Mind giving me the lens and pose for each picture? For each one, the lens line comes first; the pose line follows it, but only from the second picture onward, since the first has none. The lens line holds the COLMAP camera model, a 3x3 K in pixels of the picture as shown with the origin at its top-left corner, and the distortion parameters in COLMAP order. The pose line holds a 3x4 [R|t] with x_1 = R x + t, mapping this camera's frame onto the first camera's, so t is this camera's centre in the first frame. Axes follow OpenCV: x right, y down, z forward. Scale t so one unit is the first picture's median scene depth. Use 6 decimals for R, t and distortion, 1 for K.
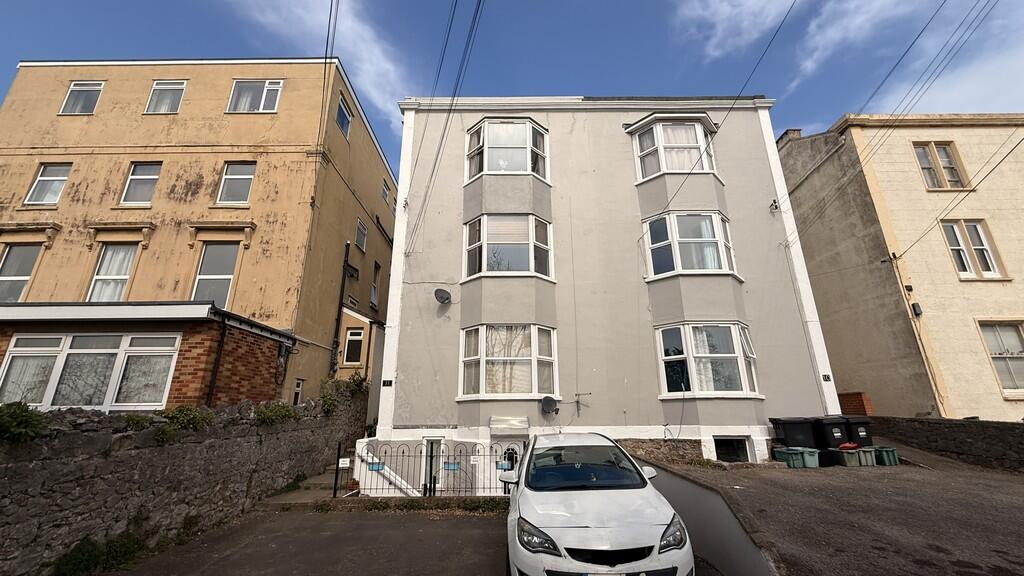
lens RADIAL K [[409.9, 0, 510.7], [0, 409.9, 289.8], [0, 0, 1]] dist [-0.000971, -0.000078]
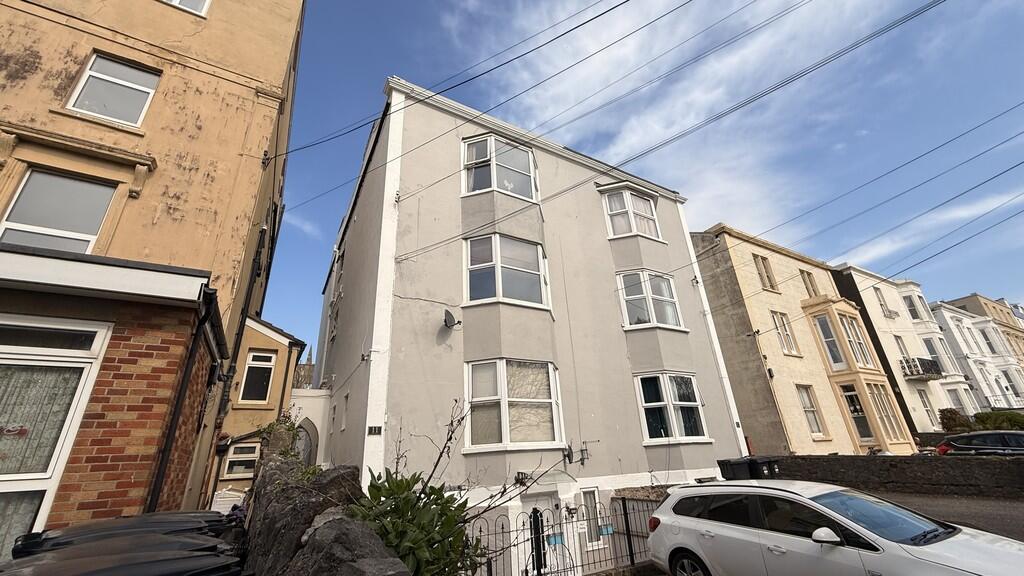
lens RADIAL K [[409.9, 0, 514.6], [0, 409.9, 288.3], [0, 0, 1]] dist [-0.000971, -0.000078]
pose [[0.860498, 0.163318, 0.482566, -0.445288], [-0.104073, 0.983600, -0.147307, 0.060007], [-0.498710, 0.076535, 0.863383, 0.228416]]
